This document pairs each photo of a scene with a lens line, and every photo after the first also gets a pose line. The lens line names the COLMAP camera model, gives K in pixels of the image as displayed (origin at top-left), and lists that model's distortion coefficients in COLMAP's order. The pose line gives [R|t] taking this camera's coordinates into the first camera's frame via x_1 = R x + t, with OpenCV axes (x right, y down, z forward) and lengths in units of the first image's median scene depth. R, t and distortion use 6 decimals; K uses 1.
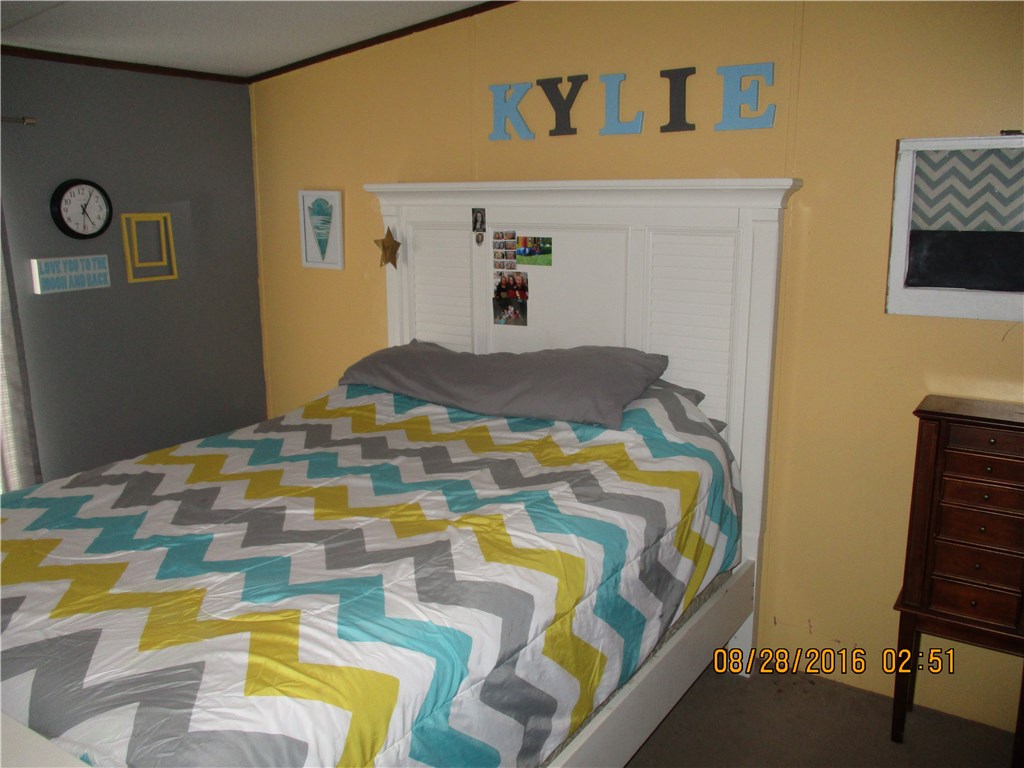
lens RADIAL K [[869.3, 0, 516.1], [0, 869.3, 383.1], [0, 0, 1]] dist [-0.026285, 0.017032]
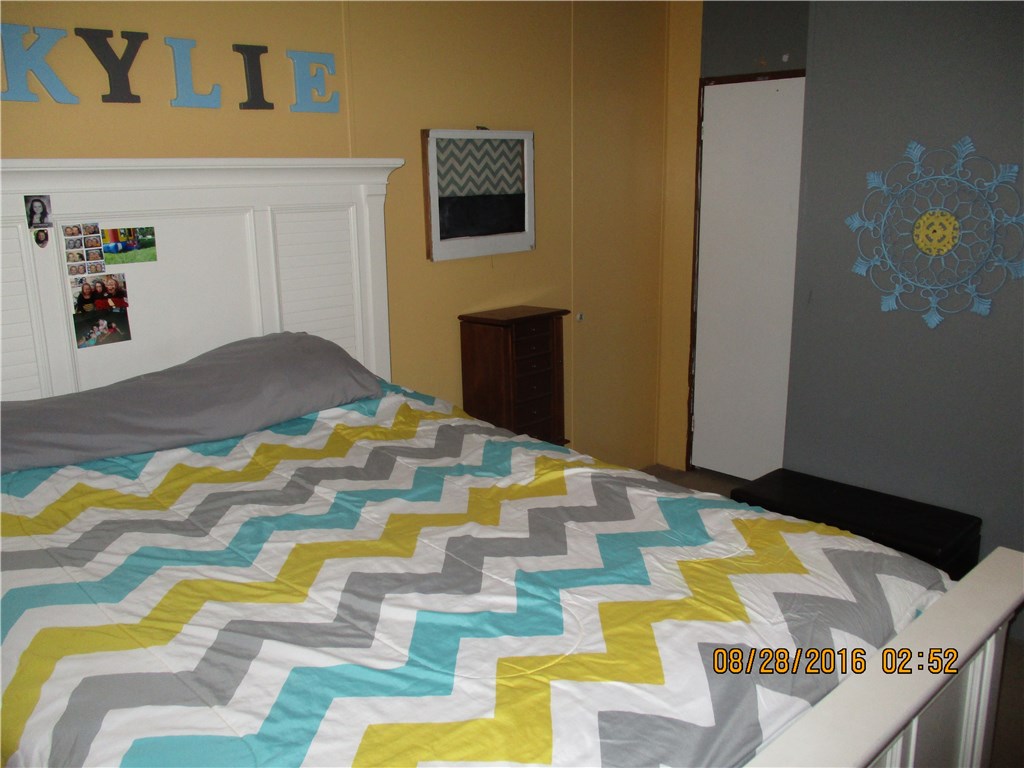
lens RADIAL K [[869.3, 0, 516.9], [0, 869.3, 383.9], [0, 0, 1]] dist [-0.026285, 0.017032]
pose [[0.213384, -0.232177, 0.948979, -0.692587], [0.220135, 0.957798, 0.184836, -0.097872], [-0.951844, 0.169462, 0.255489, 0.472361]]
